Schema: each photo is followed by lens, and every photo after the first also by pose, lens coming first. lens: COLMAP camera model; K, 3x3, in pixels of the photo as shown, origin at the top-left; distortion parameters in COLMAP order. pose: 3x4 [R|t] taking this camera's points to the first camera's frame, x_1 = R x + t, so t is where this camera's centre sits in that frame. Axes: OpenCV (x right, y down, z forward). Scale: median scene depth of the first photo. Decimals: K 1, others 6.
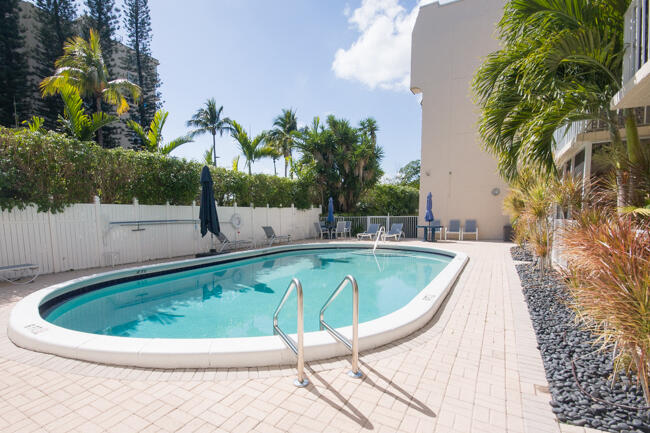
lens RADIAL K [[305.9, 0, 325.0], [0, 305.9, 216.5], [0, 0, 1]] dist [0.000436, -0.000217]
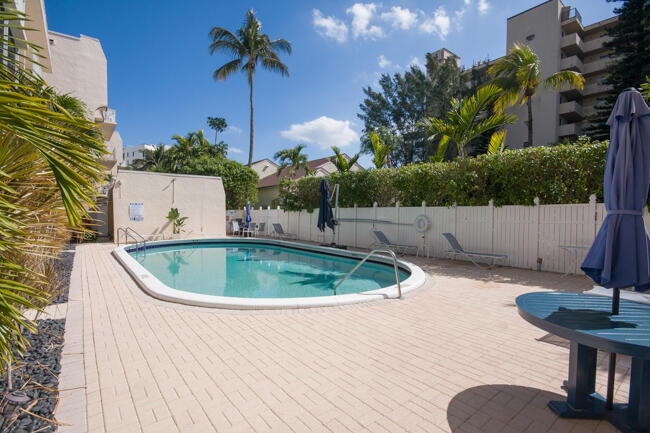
lens RADIAL K [[330.1, 0, 325.0], [0, 330.1, 216.5], [0, 0, 1]] dist [-0.002645, -0.000033]
pose [[-0.385049, 0.013328, -0.922800, 0.796391], [-0.016064, 0.999647, 0.021141, -0.023691], [0.922756, 0.022964, -0.384699, 1.336772]]
